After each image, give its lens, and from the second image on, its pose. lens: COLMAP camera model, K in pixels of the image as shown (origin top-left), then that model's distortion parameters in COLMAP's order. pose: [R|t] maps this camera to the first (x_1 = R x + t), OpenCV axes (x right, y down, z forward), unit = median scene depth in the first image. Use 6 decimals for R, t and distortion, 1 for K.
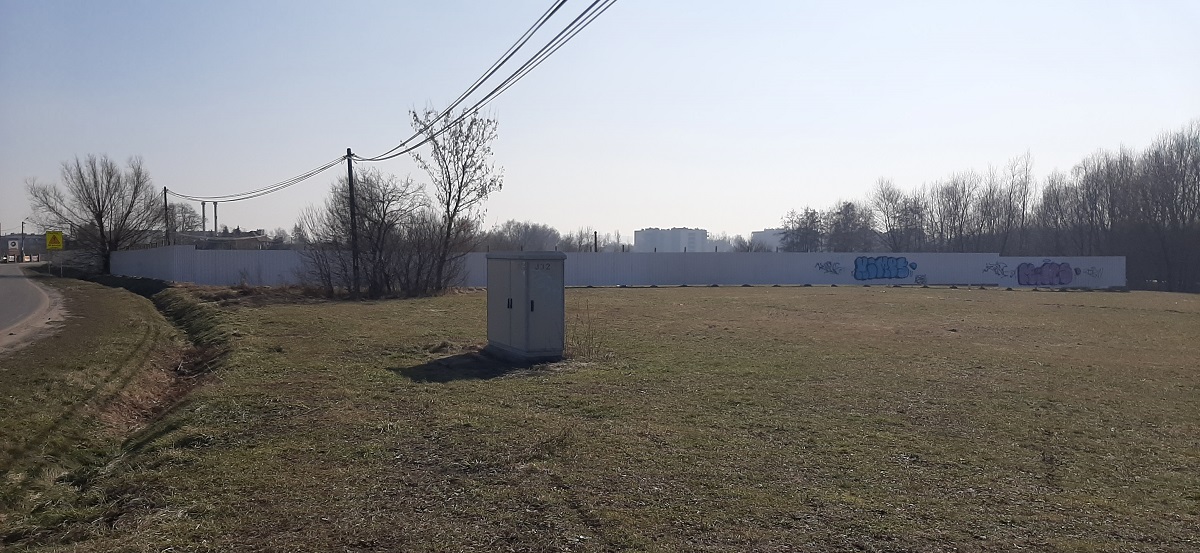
lens RADIAL K [[897.1, 0, 593.4], [0, 897.1, 276.1], [0, 0, 1]] dist [0.072419, -0.156844]
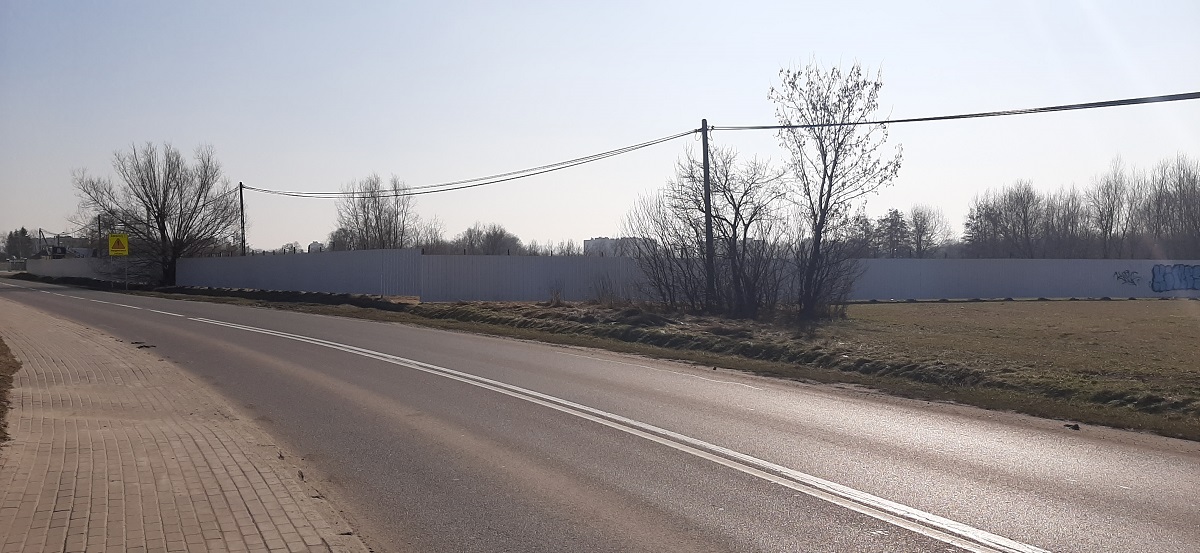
lens RADIAL K [[897.1, 0, 593.4], [0, 897.1, 276.1], [0, 0, 1]] dist [0.072419, -0.156844]
pose [[0.996386, -0.000274, 0.084945, -0.223191], [0.001238, 0.999935, -0.011297, -0.001053], [-0.084937, 0.011362, 0.996322, 0.135958]]
